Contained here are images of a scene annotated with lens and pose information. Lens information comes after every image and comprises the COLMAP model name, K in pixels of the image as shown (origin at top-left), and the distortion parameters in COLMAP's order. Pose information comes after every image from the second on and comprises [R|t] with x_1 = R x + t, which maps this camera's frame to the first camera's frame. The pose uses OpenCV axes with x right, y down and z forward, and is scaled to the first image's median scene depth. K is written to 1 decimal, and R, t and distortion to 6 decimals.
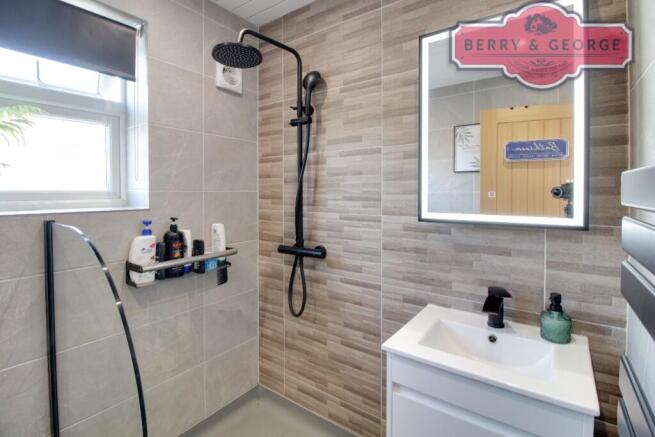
lens RADIAL K [[306.7, 0, 327.1], [0, 306.7, 193.7], [0, 0, 1]] dist [-0.014110, -0.004470]
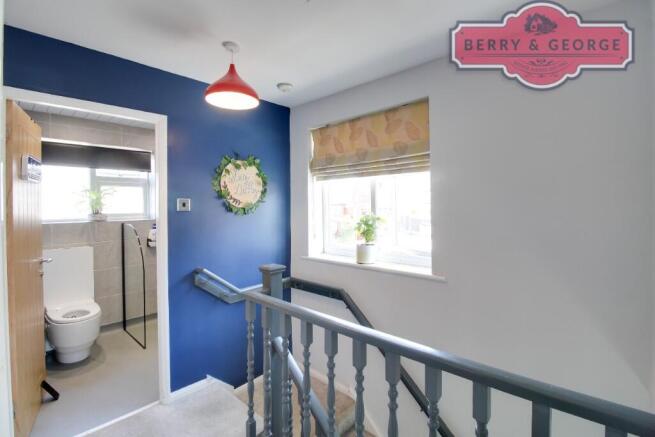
lens RADIAL K [[306.7, 0, 330.2], [0, 306.7, 213.7], [0, 0, 1]] dist [-0.014110, -0.004470]
pose [[0.991604, 0.009035, -0.128996, 1.210454], [-0.005740, 0.999648, 0.025893, -0.078172], [0.129184, -0.024935, 0.991307, -1.382571]]
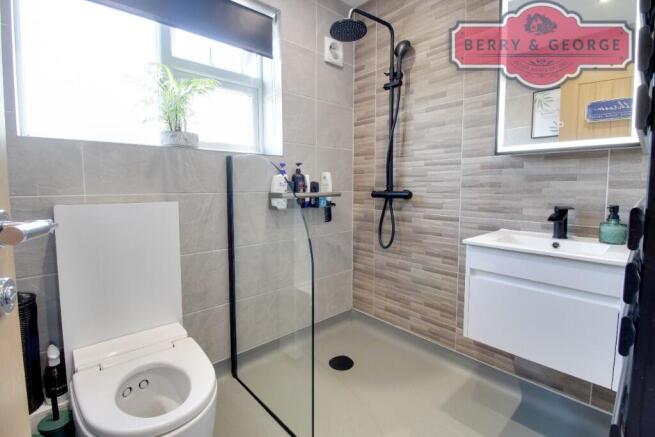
lens RADIAL K [[306.7, 0, 330.1], [0, 306.7, 219.9], [0, 0, 1]] dist [-0.014110, -0.004470]
pose [[0.980504, 0.008146, -0.196333, -0.090336], [0.009985, 0.995785, 0.091178, 0.192974], [0.196248, -0.091361, 0.976289, -0.295485]]
